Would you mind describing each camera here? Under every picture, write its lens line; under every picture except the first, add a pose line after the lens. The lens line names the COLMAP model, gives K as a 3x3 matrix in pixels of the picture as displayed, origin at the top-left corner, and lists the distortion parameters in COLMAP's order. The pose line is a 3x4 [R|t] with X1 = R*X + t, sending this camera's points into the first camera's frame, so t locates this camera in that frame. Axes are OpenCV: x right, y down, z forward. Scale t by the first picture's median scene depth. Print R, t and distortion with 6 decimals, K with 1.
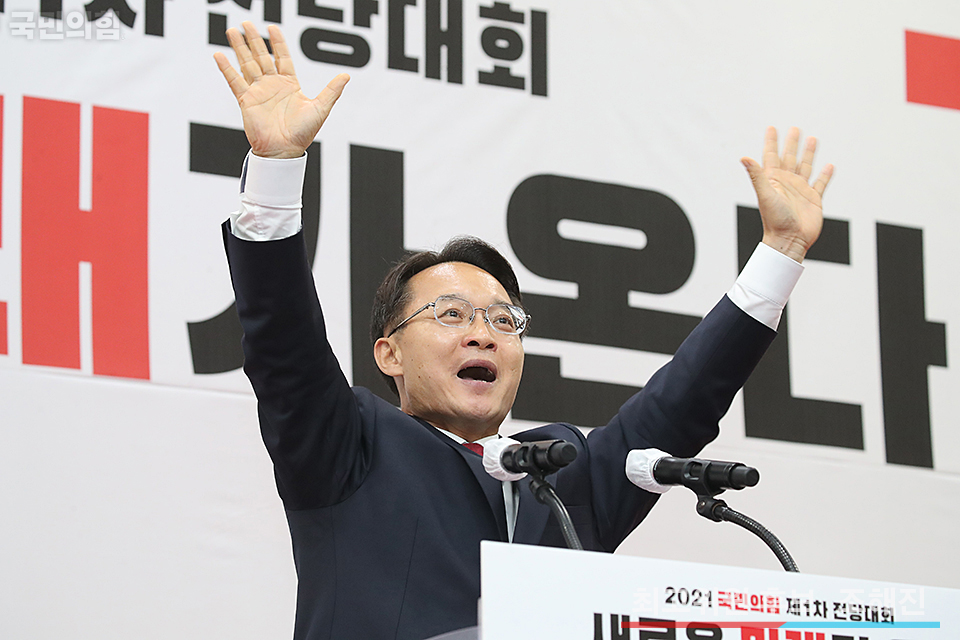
lens RADIAL K [[4307.7, 0, 480.0], [0, 4307.7, 320.0], [0, 0, 1]] dist [0.153435, 0.549925]
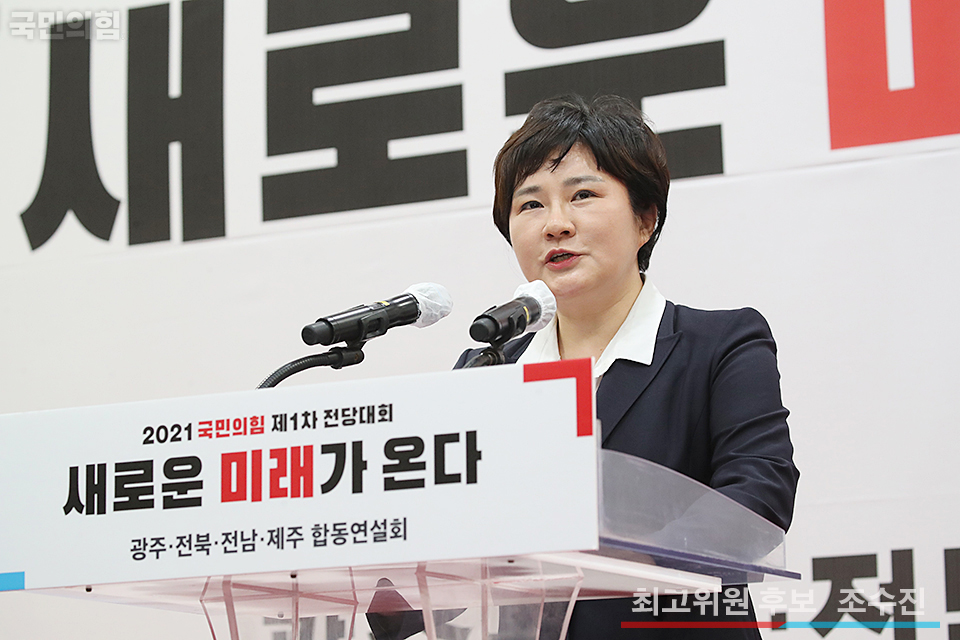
lens RADIAL K [[3960.3, 0, 480.0], [0, 3960.3, 320.0], [0, 0, 1]] dist [0.140756, 0.276701]
pose [[0.479969, -0.140705, -0.865928, 0.844499], [0.203956, 0.977906, -0.045851, 0.092222], [0.853247, -0.154604, 0.498063, 0.598027]]
